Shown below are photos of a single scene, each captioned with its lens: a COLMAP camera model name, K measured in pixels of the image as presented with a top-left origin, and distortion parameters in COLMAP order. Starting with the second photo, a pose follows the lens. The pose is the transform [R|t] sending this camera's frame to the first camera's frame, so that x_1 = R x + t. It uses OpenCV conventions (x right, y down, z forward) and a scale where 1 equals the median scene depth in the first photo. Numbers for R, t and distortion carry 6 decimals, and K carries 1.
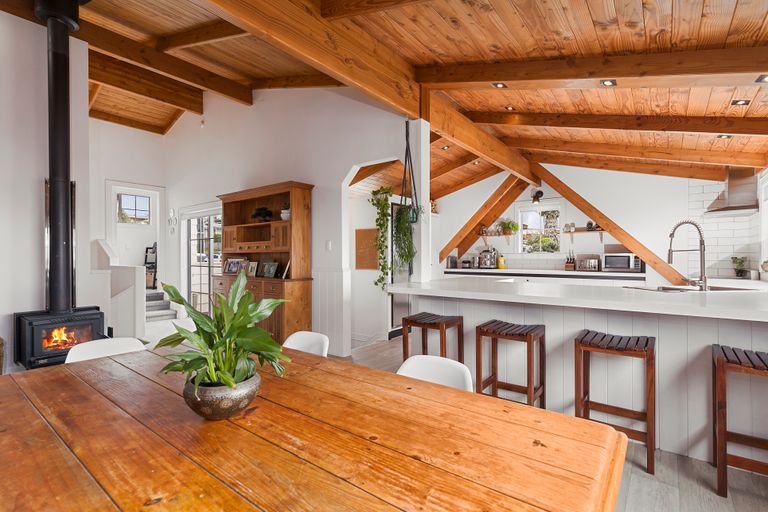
lens RADIAL K [[355.3, 0, 384.0], [0, 355.3, 256.0], [0, 0, 1]] dist [0.000159, 0.000032]
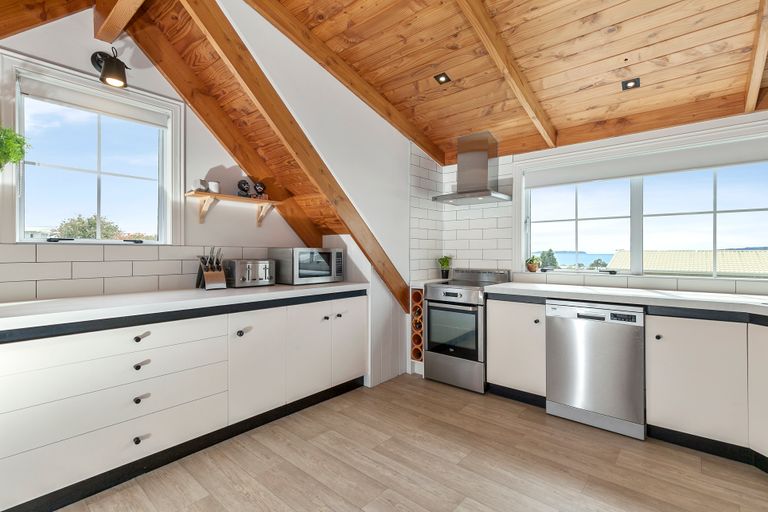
lens RADIAL K [[355.3, 0, 384.0], [0, 355.3, 256.0], [0, 0, 1]] dist [0.000159, 0.000032]
pose [[0.038414, -0.009384, 0.999218, 0.166546], [-0.002958, 0.999950, 0.009505, -0.000926], [-0.999258, -0.003321, 0.038384, 1.032126]]
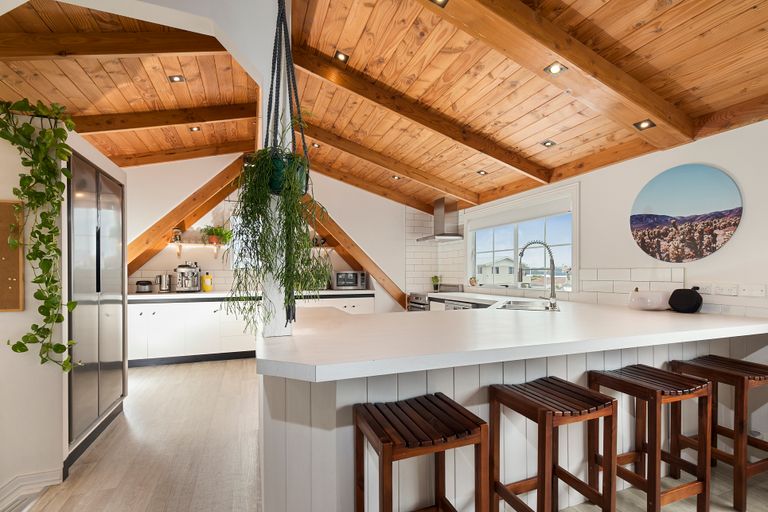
lens RADIAL K [[356.3, 0, 398.5], [0, 356.3, 275.7], [0, 0, 1]] dist [0.001097, 0.000239]
pose [[0.497375, -0.006269, 0.867513, -0.149231], [-0.000670, 0.999971, 0.007610, -0.001866], [-0.867536, -0.004366, 0.497356, 0.455141]]
